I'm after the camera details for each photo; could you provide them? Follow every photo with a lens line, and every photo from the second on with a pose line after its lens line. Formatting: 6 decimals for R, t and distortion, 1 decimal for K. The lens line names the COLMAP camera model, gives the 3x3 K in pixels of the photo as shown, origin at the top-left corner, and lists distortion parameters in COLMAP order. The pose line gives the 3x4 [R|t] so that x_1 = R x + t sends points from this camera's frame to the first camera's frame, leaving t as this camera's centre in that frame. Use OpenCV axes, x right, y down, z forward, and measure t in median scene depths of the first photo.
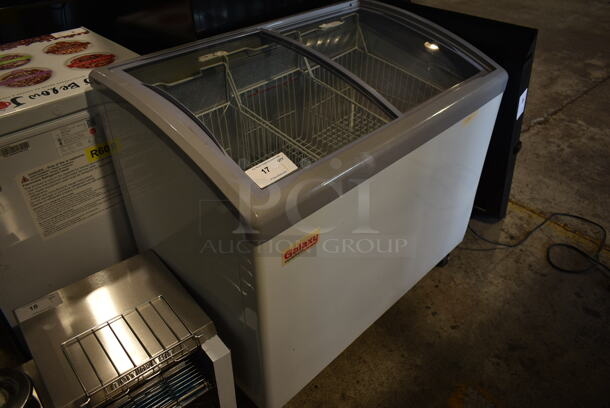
lens RADIAL K [[465.5, 0, 304.9], [0, 465.5, 200.7], [0, 0, 1]] dist [-0.006114, -0.001022]
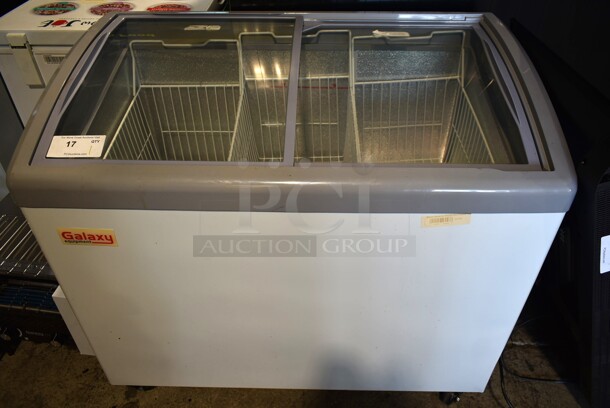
lens RADIAL K [[465.5, 0, 303.1], [0, 465.5, 203.4], [0, 0, 1]] dist [-0.006114, -0.001022]
pose [[0.700866, 0.447281, -0.555632, 0.639018], [-0.425608, 0.887339, 0.177448, -0.251913], [0.572403, 0.112114, 0.812272, 0.389554]]
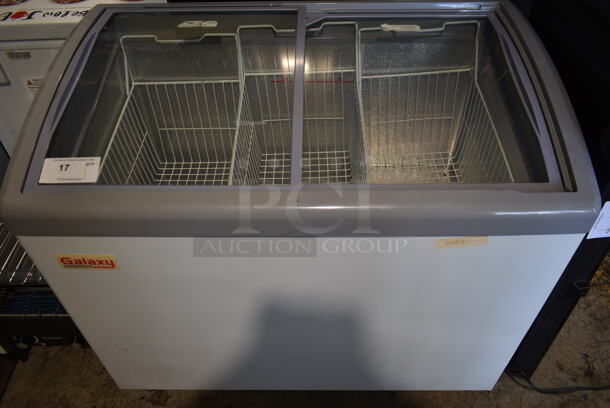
lens RADIAL K [[465.5, 0, 305.9], [0, 465.5, 207.1], [0, 0, 1]] dist [-0.006114, -0.001022]
pose [[0.712670, 0.484555, -0.507254, 0.566715], [-0.411008, 0.874411, 0.257834, -0.322677], [0.568484, 0.024735, 0.822323, 0.403804]]
